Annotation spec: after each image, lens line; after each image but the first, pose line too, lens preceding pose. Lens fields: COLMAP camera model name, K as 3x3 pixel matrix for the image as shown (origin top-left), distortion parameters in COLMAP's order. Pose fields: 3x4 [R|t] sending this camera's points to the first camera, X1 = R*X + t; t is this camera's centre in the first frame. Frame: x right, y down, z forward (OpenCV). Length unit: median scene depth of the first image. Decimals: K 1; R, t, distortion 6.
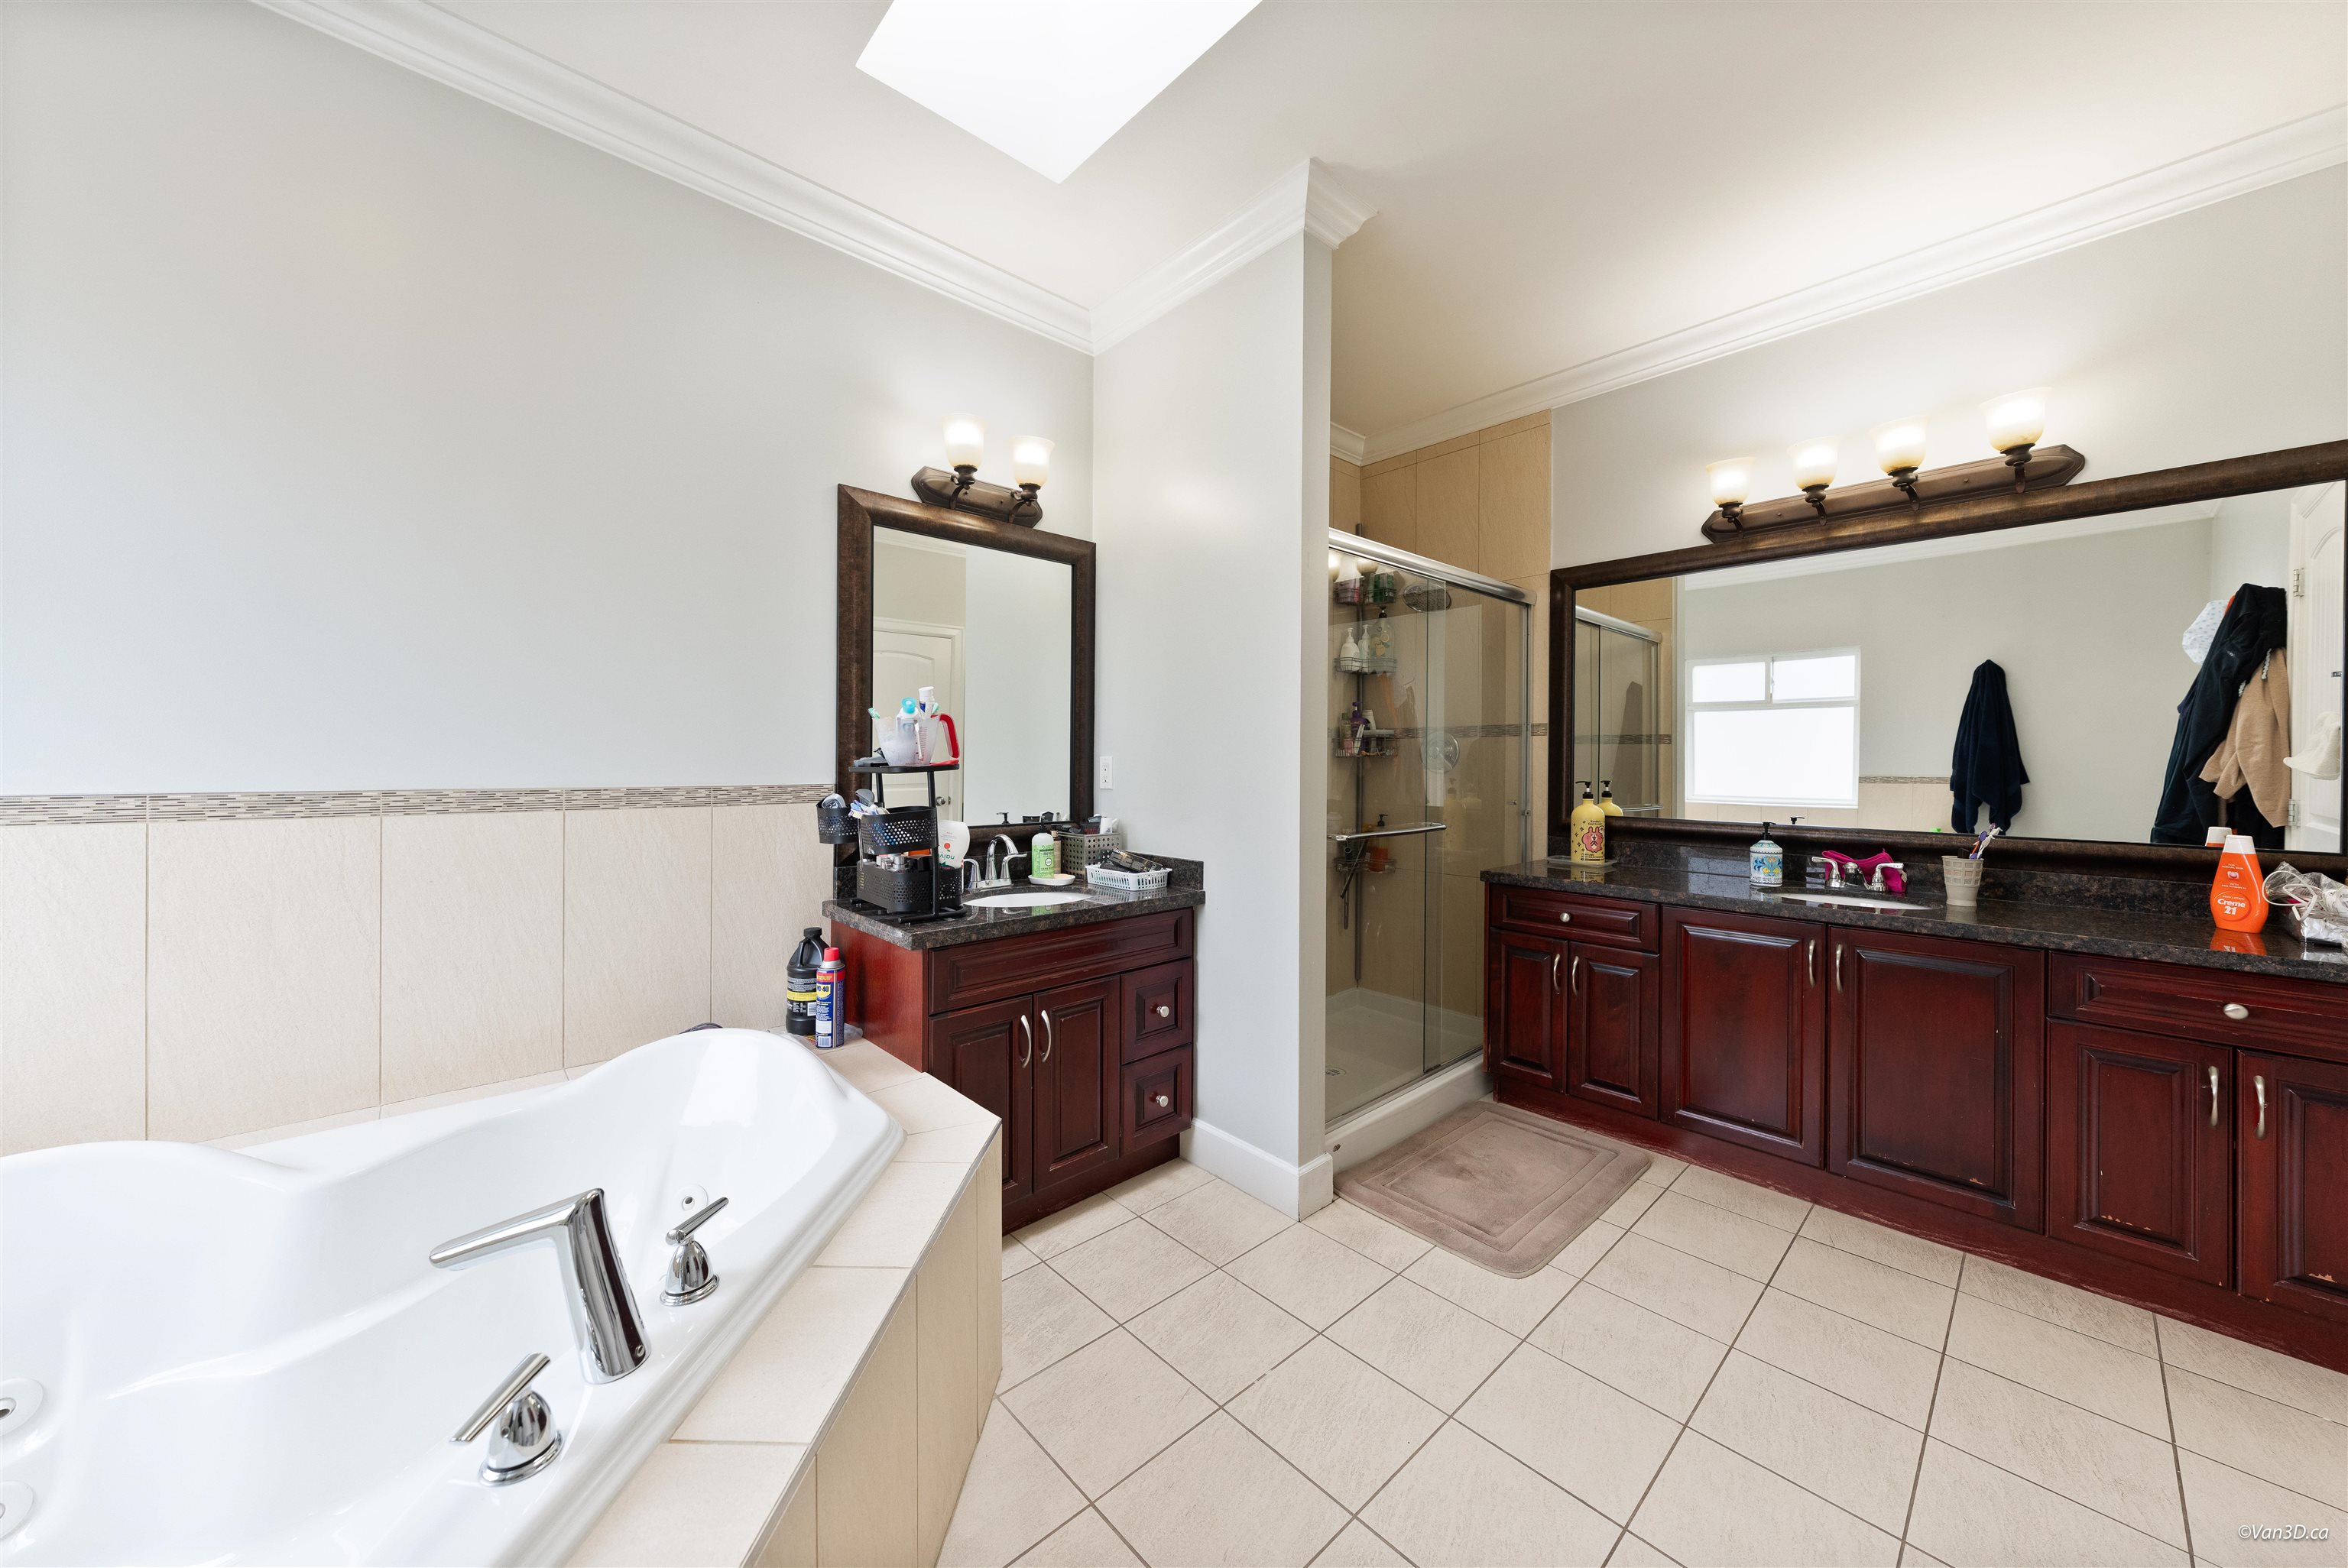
lens RADIAL K [[815.1, 0, 1176.8], [0, 815.1, 761.0], [0, 0, 1]] dist [0.000738, -0.000009]
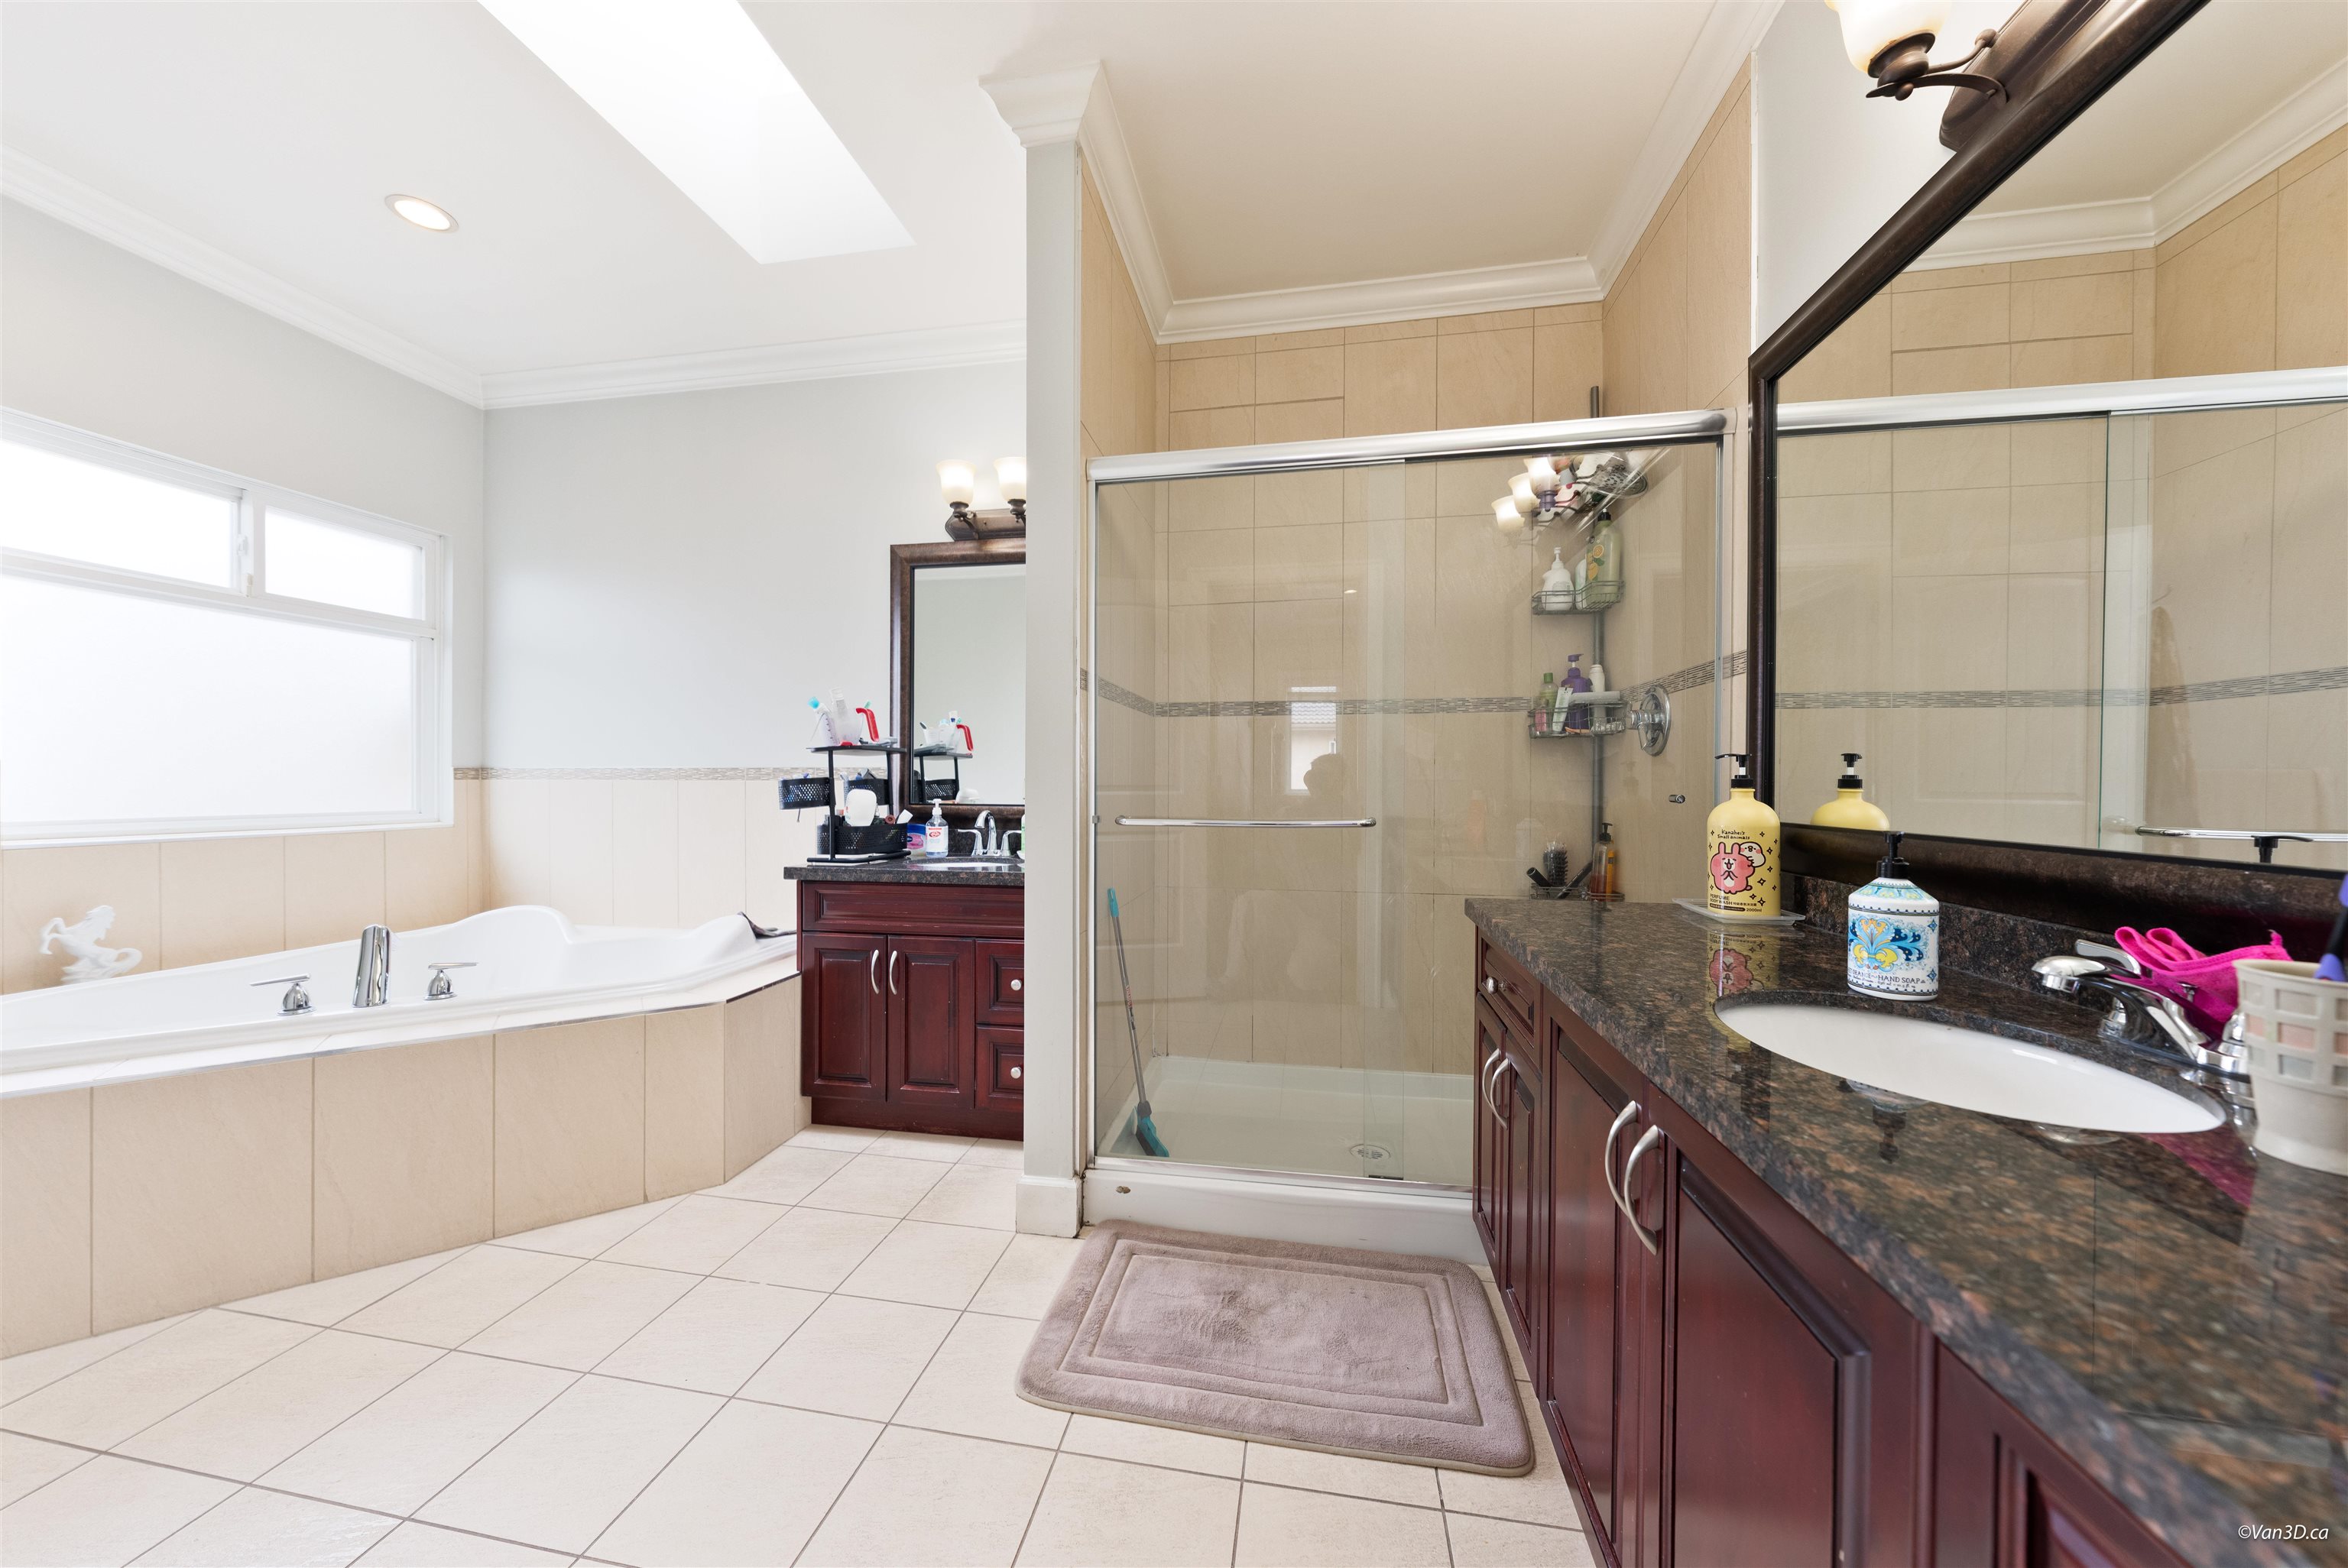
lens RADIAL K [[804.9, 0, 1174.0], [0, 804.9, 784.0], [0, 0, 1]] dist [-0.007812, 0.000001]
pose [[0.606048, -0.001150, -0.795427, 0.900120], [0.002473, 0.999997, 0.000439, 0.055594], [0.795424, -0.002233, 0.606049, 0.546355]]
